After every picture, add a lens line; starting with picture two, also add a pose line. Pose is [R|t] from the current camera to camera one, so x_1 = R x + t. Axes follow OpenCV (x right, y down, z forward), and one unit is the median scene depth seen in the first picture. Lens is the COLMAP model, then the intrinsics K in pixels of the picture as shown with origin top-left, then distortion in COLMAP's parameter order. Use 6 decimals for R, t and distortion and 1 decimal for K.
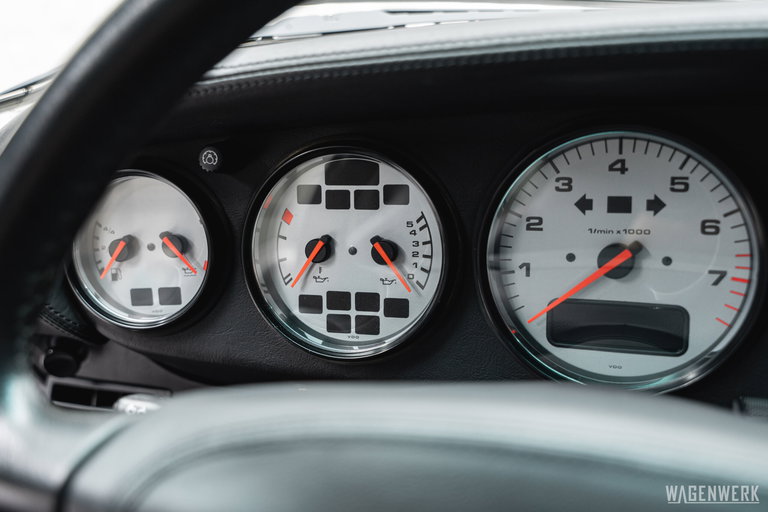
lens RADIAL K [[782.8, 0, 383.0], [0, 782.8, 260.3], [0, 0, 1]] dist [0.017533, 0.000000]
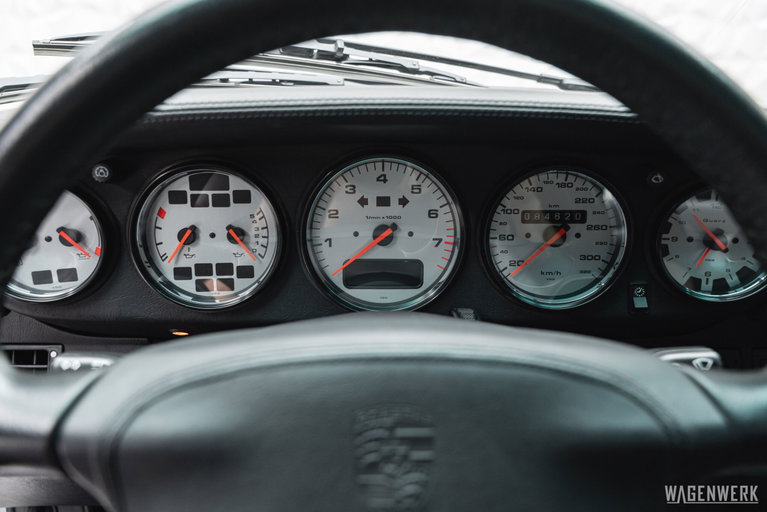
lens RADIAL K [[500.9, 0, 384.0], [0, 500.9, 251.9], [0, 0, 1]] dist [0.006684, 0.002038]
pose [[0.922346, -0.057184, 0.382110, -0.108066], [0.038571, 0.997674, 0.056203, -0.022685], [-0.384435, -0.037100, 0.922406, 0.008020]]
